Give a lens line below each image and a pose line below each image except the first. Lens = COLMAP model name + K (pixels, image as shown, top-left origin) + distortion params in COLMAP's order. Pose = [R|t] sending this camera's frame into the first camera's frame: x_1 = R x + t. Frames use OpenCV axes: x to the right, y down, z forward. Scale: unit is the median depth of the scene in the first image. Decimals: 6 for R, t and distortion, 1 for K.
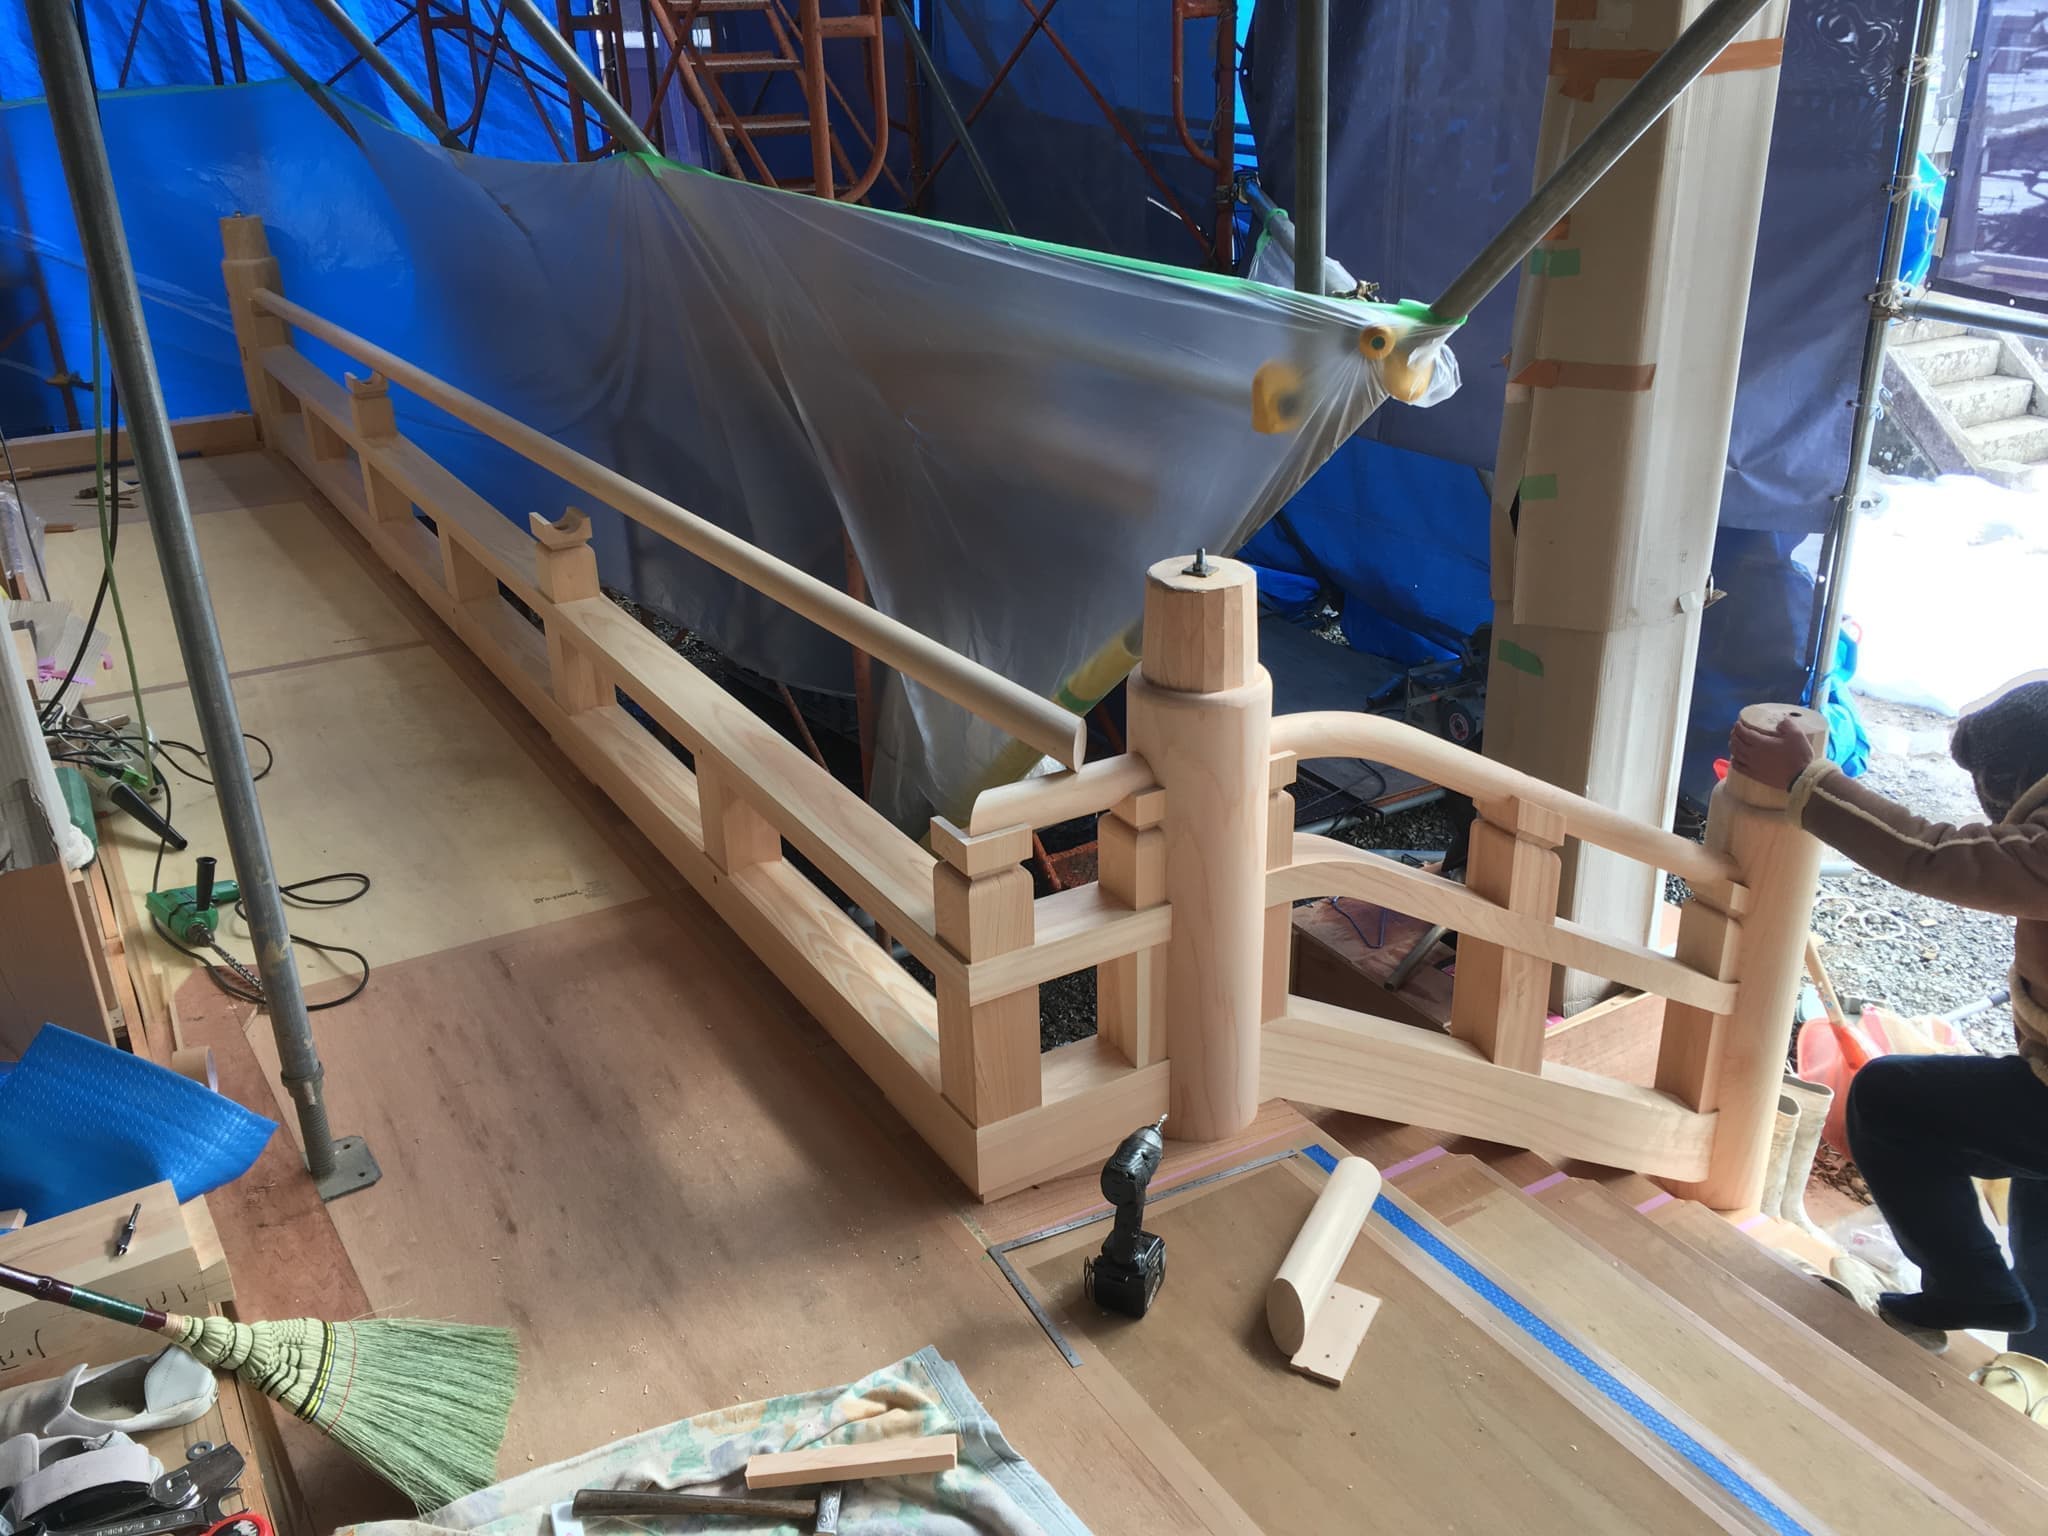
lens RADIAL K [[1726.1, 0, 1024.0], [0, 1726.1, 768.0], [0, 0, 1]] dist [0.075732, -0.102504]
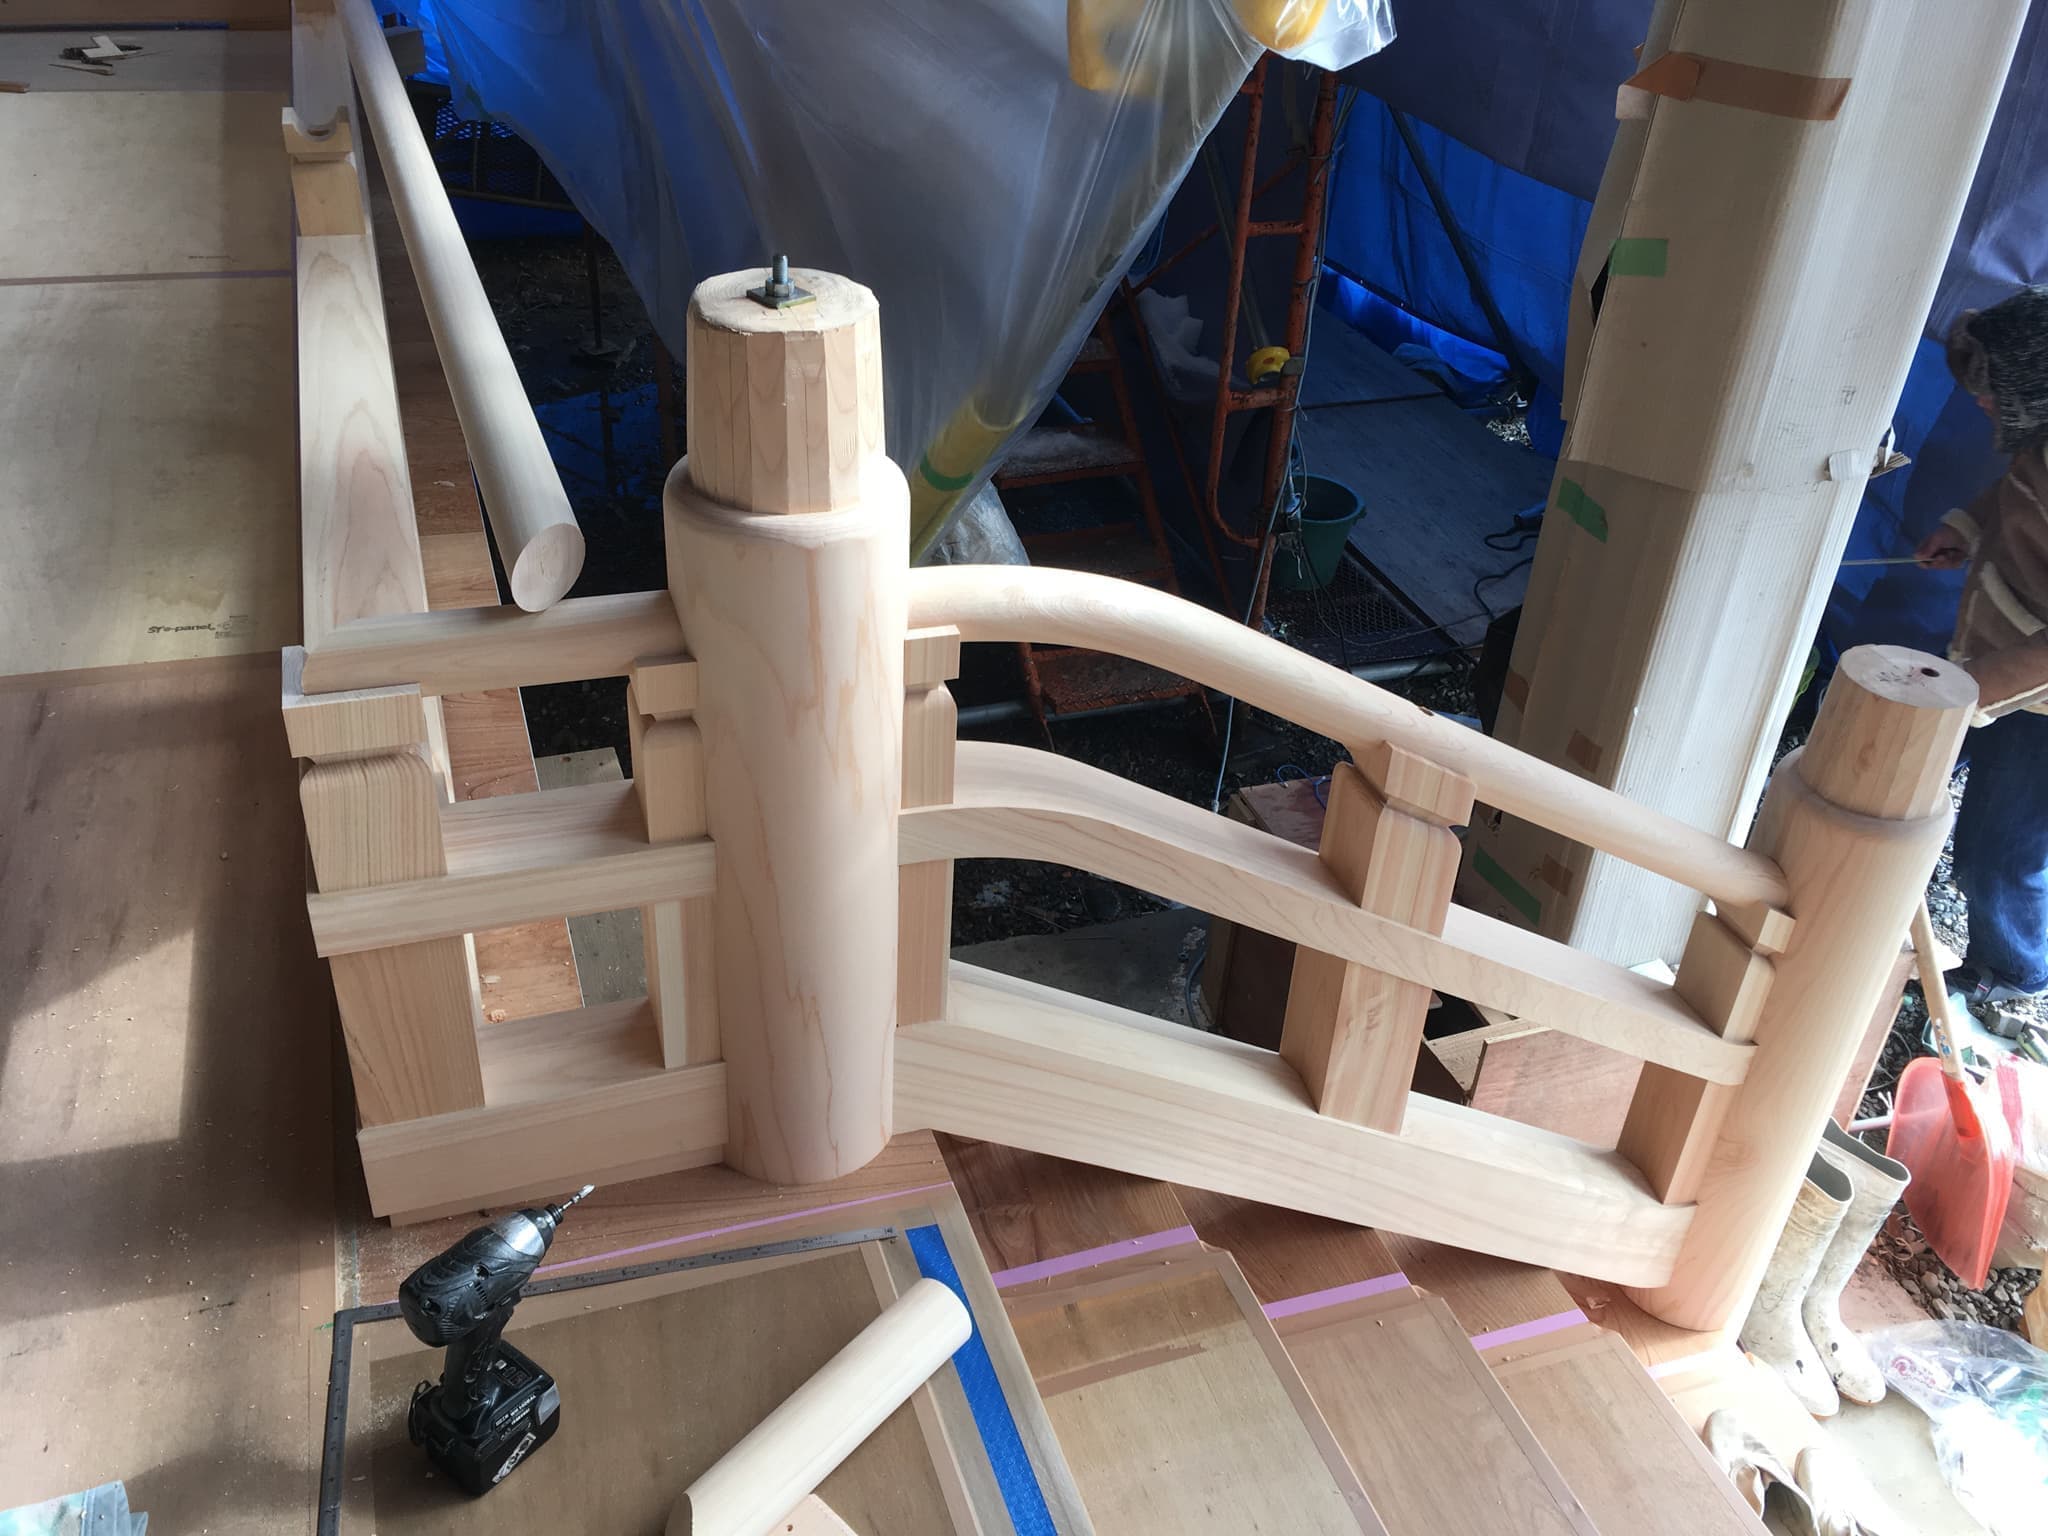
lens RADIAL K [[1726.1, 0, 1024.0], [0, 1726.1, 768.0], [0, 0, 1]] dist [0.075732, -0.102504]
pose [[0.975887, 0.175687, -0.129535, 0.203826], [-0.153353, 0.974146, 0.165898, -0.050714], [0.155332, -0.142033, 0.977598, 0.313111]]
